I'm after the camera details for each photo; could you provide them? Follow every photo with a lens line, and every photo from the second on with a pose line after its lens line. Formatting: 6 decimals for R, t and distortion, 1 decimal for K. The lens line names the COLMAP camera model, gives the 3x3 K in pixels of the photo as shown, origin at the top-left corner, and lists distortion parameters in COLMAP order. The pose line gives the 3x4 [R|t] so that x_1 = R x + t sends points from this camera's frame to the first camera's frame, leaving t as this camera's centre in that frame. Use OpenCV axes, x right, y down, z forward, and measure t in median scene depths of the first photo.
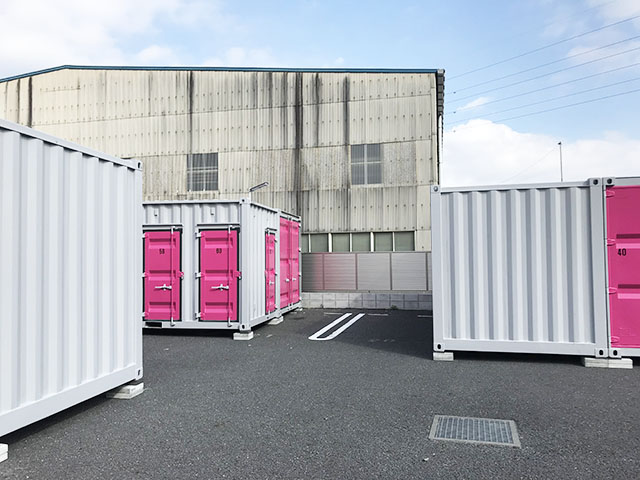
lens RADIAL K [[526.0, 0, 318.1], [0, 526.0, 240.7], [0, 0, 1]] dist [0.049883, -0.067218]
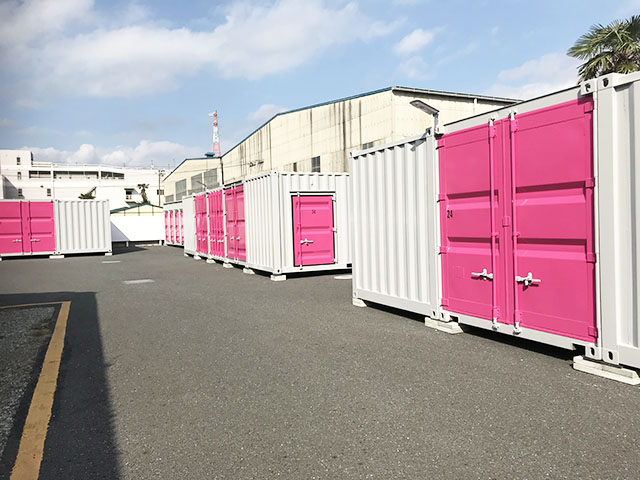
lens RADIAL K [[526.0, 0, 310.2], [0, 526.0, 238.2], [0, 0, 1]] dist [0.049883, -0.067218]
pose [[0.636572, 0.020299, -0.770950, 1.157553], [0.045217, 0.996952, 0.063585, -0.011774], [0.769890, -0.075336, 0.633714, -0.121881]]
